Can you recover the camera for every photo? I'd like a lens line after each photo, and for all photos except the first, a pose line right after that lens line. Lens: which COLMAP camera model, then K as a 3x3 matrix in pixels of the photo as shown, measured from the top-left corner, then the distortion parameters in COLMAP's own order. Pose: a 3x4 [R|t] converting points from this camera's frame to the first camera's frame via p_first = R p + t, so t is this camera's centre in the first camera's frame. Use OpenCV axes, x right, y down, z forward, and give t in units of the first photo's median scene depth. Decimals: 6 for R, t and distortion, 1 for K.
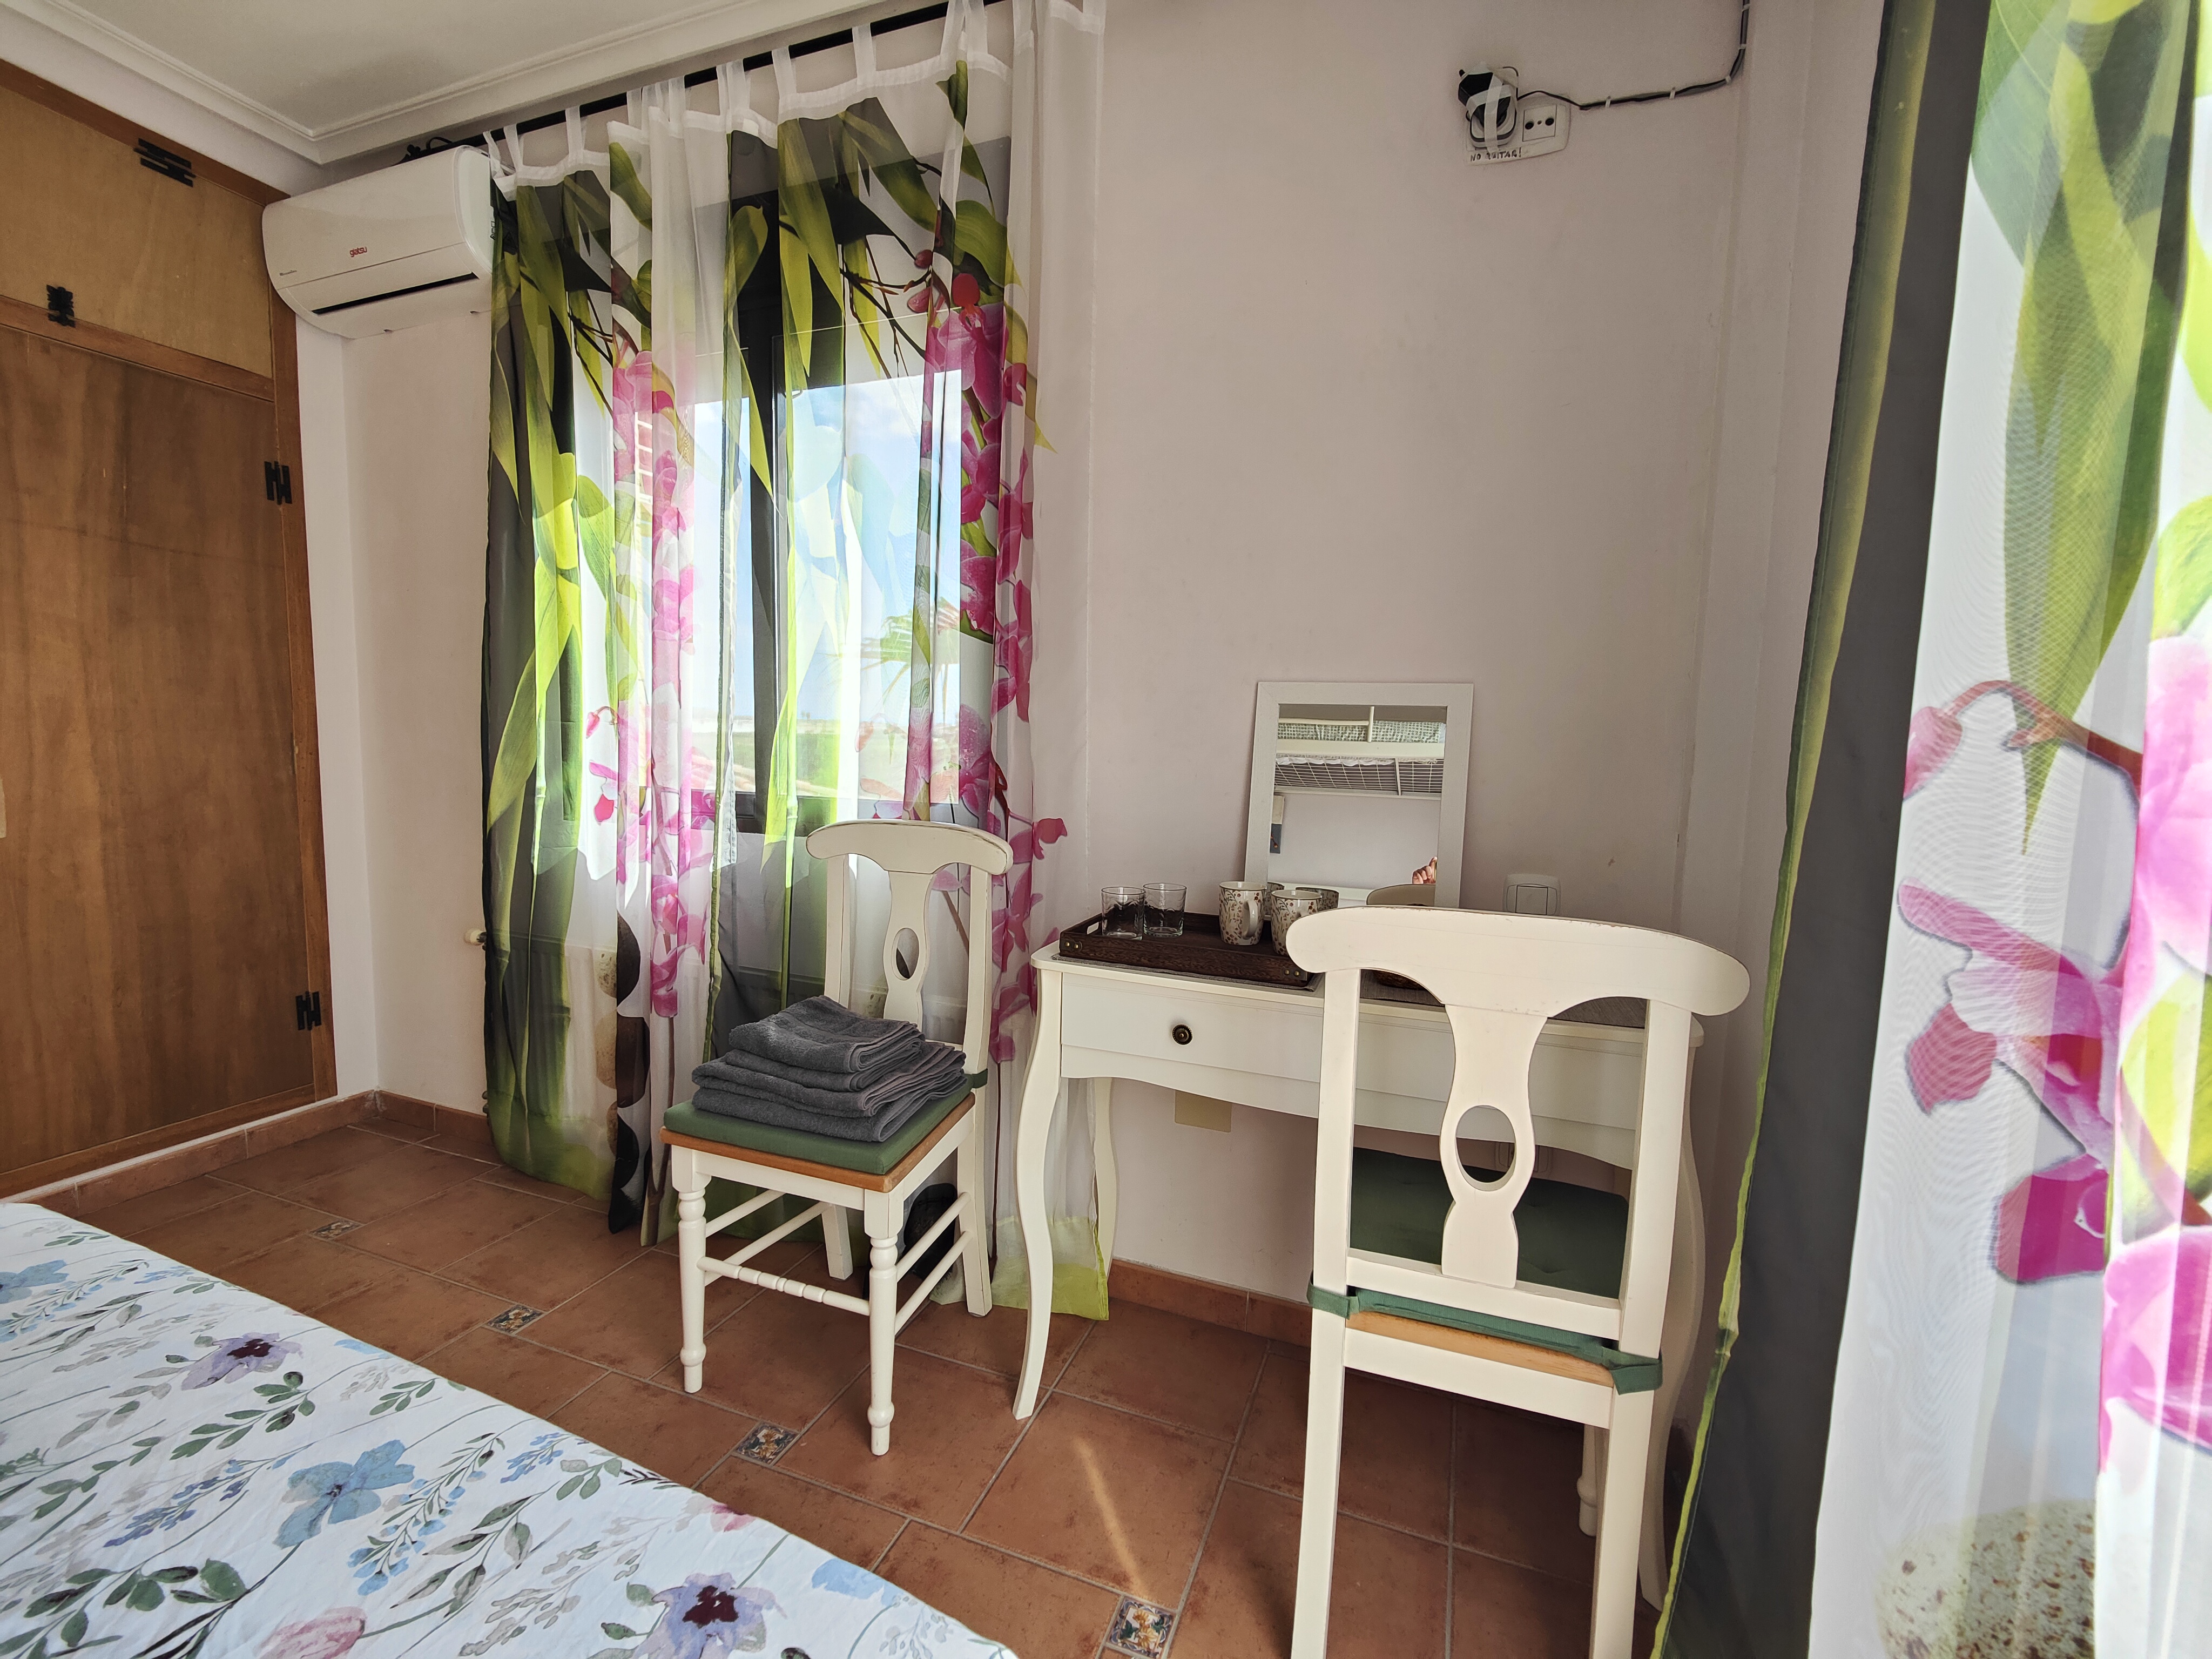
lens RADIAL K [[965.2, 0, 1108.6], [0, 965.2, 821.6], [0, 0, 1]] dist [0.020867, -0.015016]
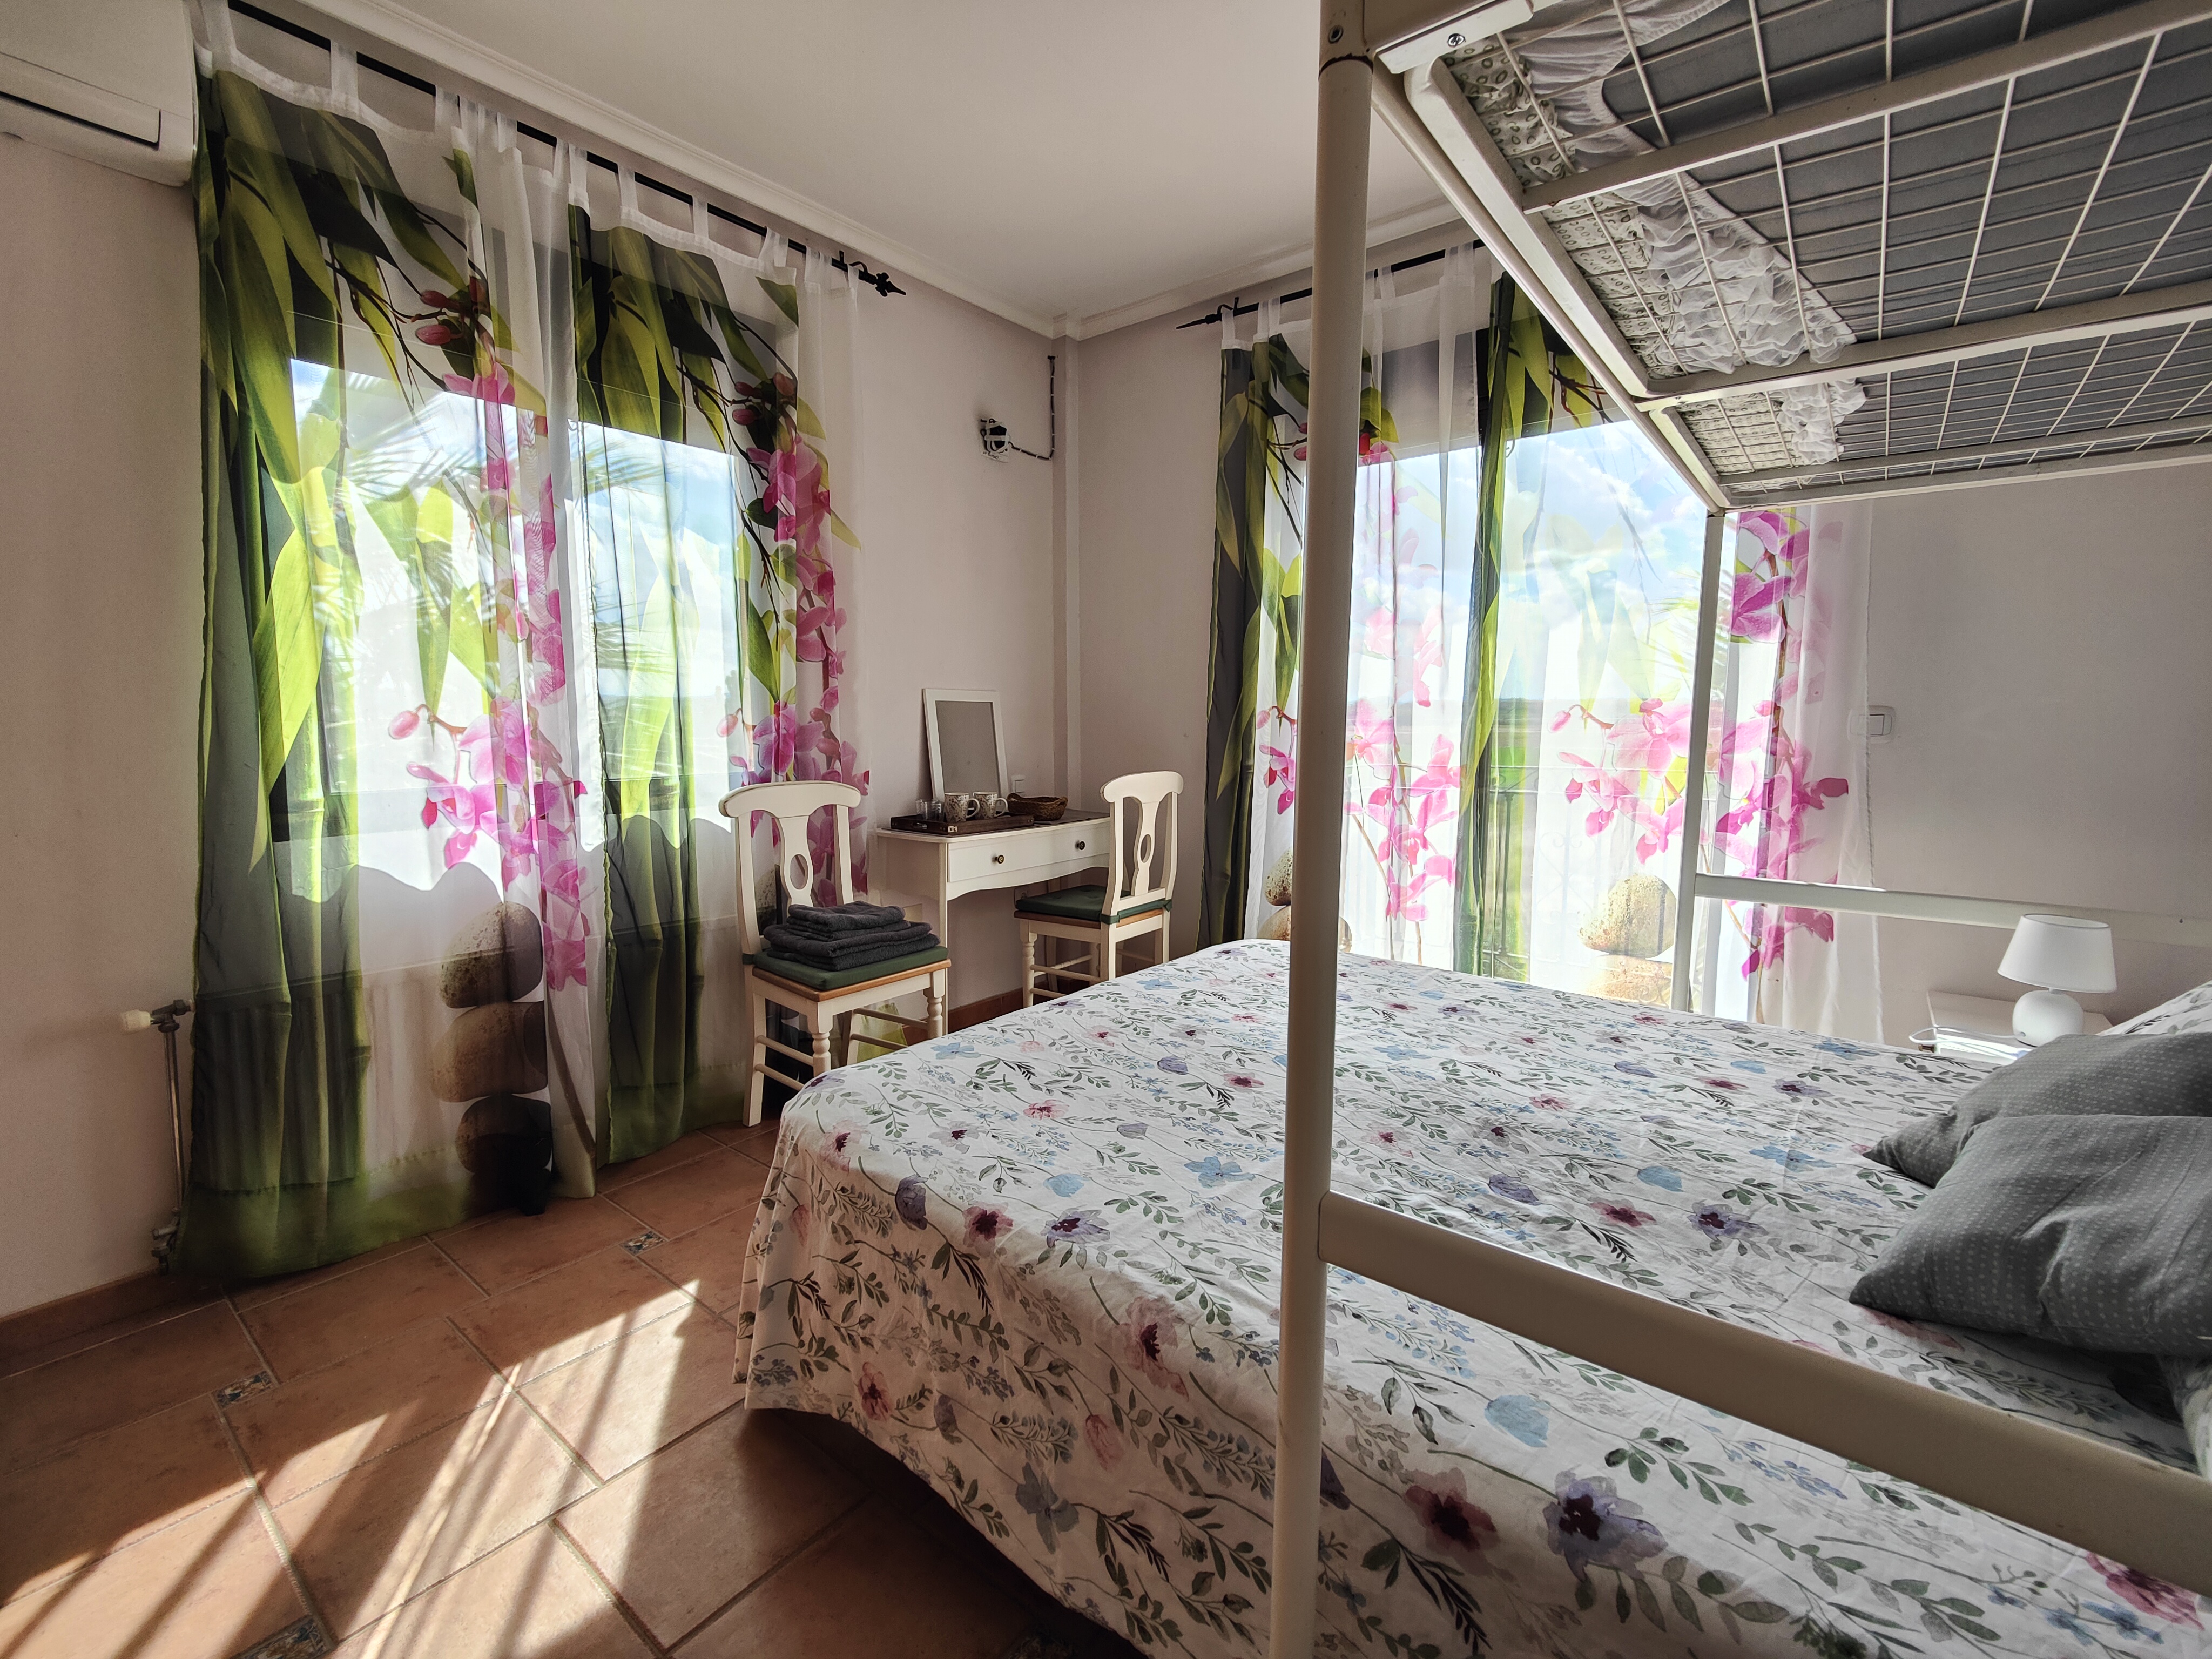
lens RADIAL K [[965.2, 0, 1108.6], [0, 965.2, 821.6], [0, 0, 1]] dist [0.020867, -0.015016]
pose [[0.294855, -0.131856, 0.946401, -2.110836], [0.086549, 0.990048, 0.110972, -0.089933], [-0.951614, 0.049189, 0.303333, 0.130214]]
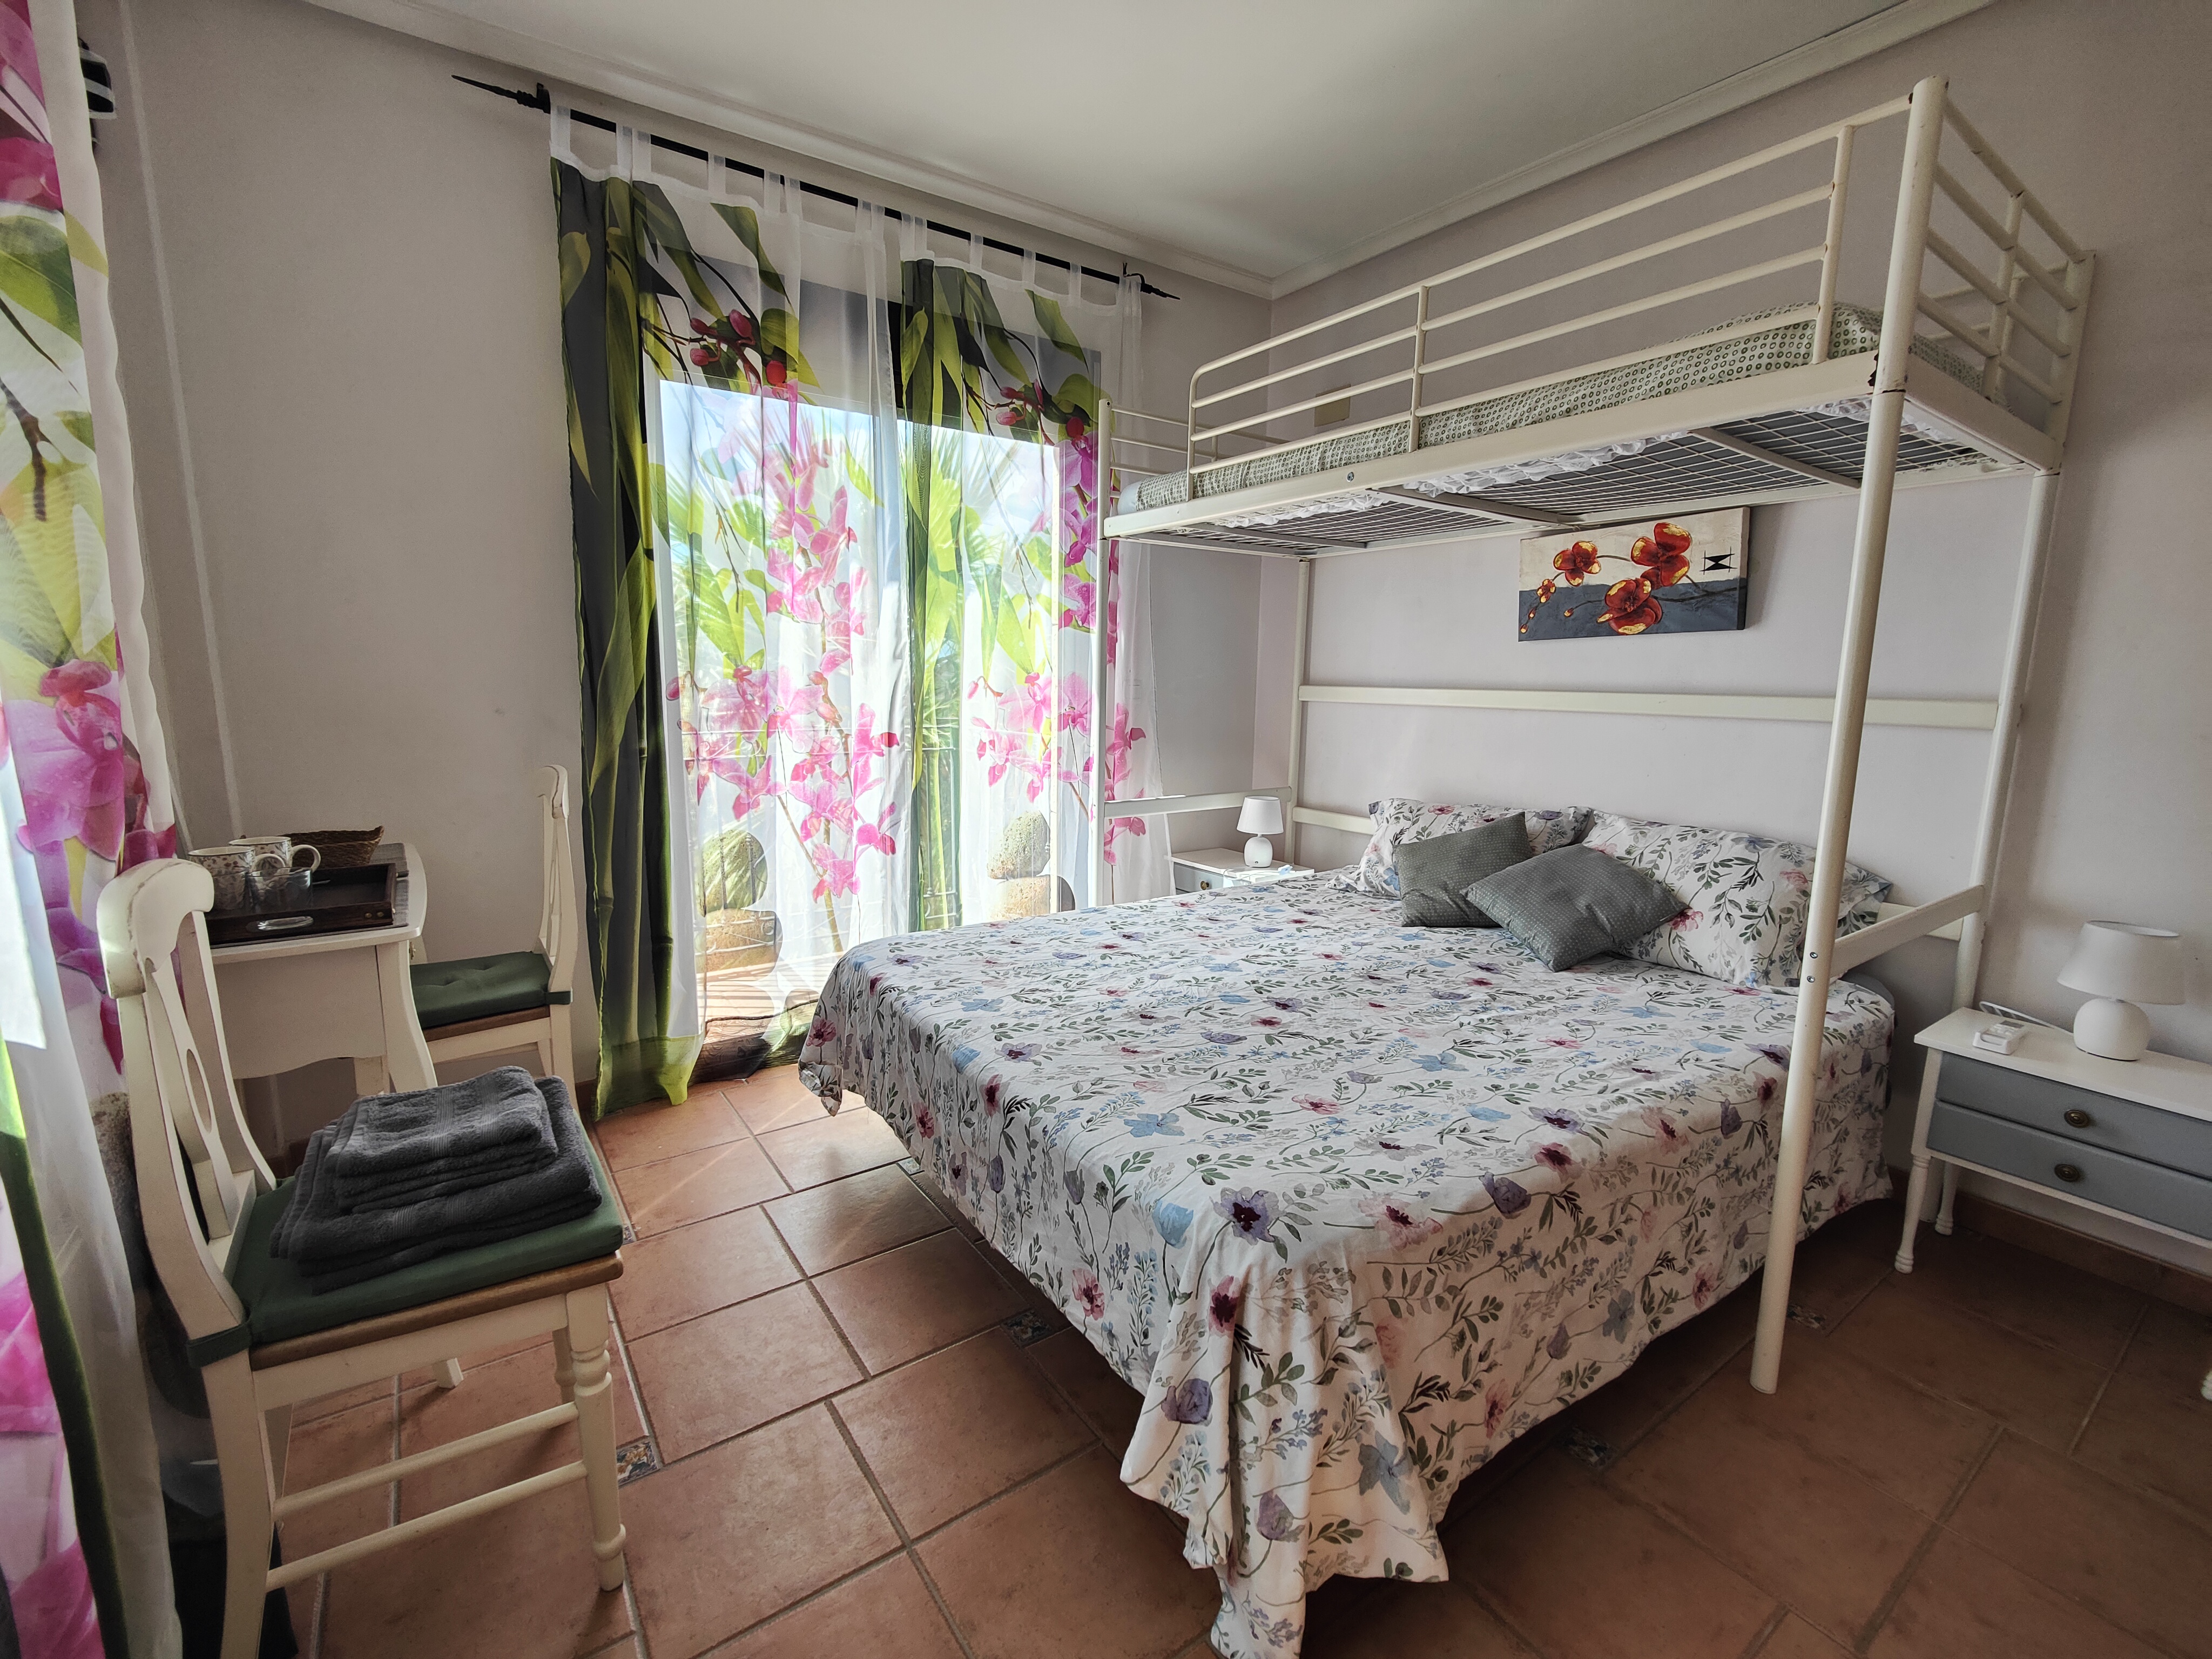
lens RADIAL K [[944.3, 0, 1106.0], [0, 944.3, 829.5], [0, 0, 1]] dist [0.020104, -0.021831]
pose [[-0.832592, -0.126689, 0.539203, -1.395013], [0.010400, 0.969743, 0.243907, -0.223459], [-0.553789, 0.208683, -0.806083, 1.626562]]
